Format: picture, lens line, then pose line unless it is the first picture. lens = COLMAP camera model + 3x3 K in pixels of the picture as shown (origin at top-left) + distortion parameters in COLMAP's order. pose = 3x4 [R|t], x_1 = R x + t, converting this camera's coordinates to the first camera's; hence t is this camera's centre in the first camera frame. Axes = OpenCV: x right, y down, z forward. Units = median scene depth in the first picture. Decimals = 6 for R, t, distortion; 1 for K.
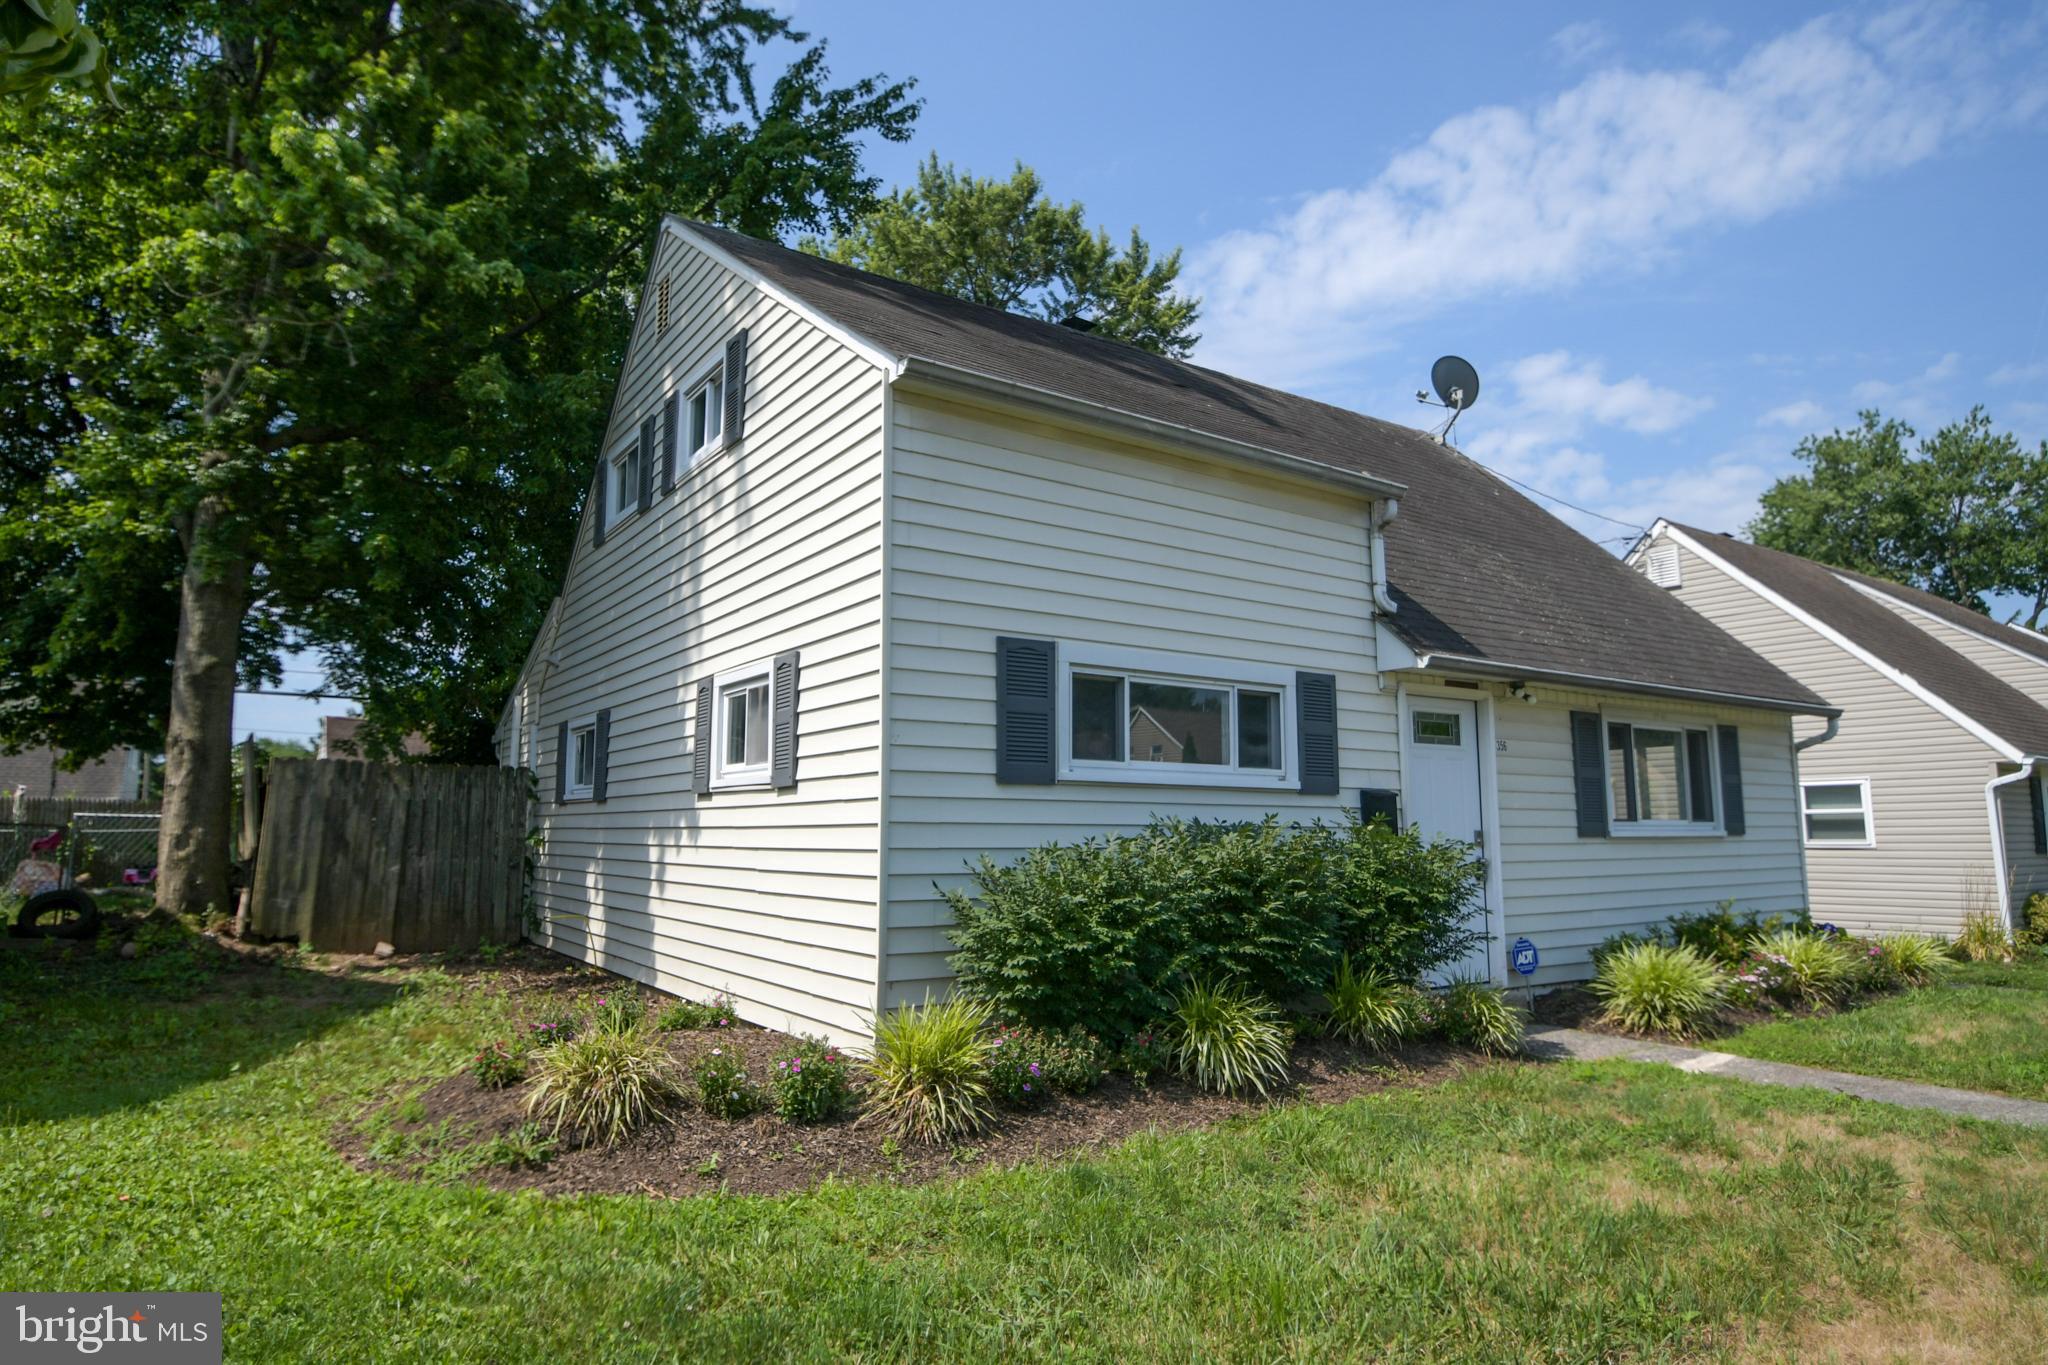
lens RADIAL K [[1159.5, 0, 1012.8], [0, 1159.5, 673.2], [0, 0, 1]] dist [-0.018301, 0.000118]
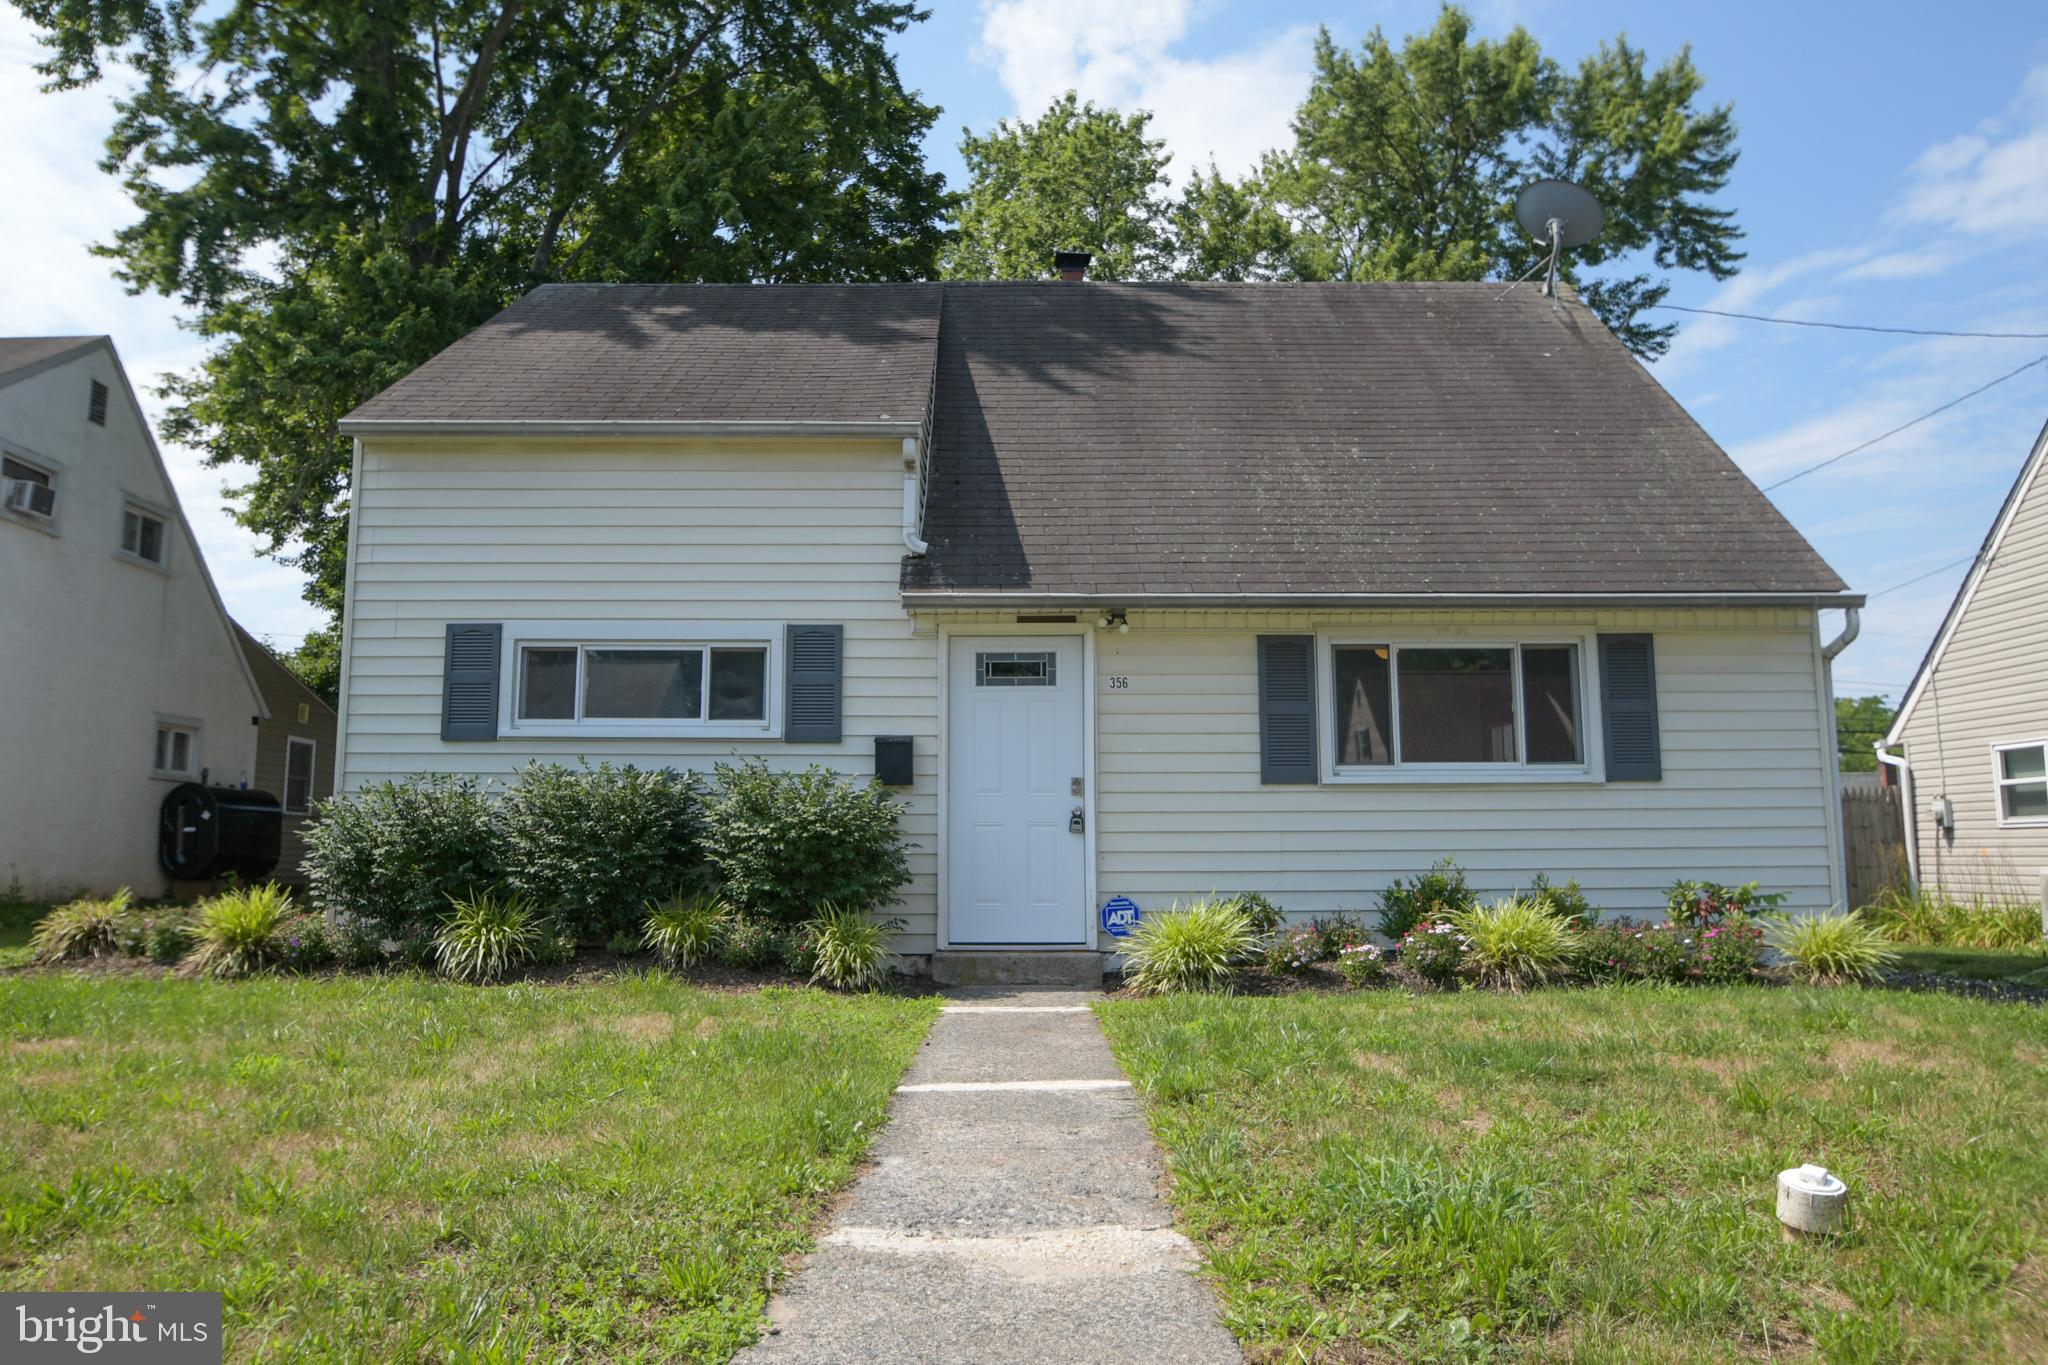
lens RADIAL K [[1439.9, 0, 1026.4], [0, 1439.9, 672.7], [0, 0, 1]] dist [-0.039009, -0.004303]
pose [[0.838738, -0.077706, -0.538963, 1.100148], [0.076912, 0.996749, -0.024018, 0.087029], [0.539077, -0.021308, 0.841987, 0.032172]]
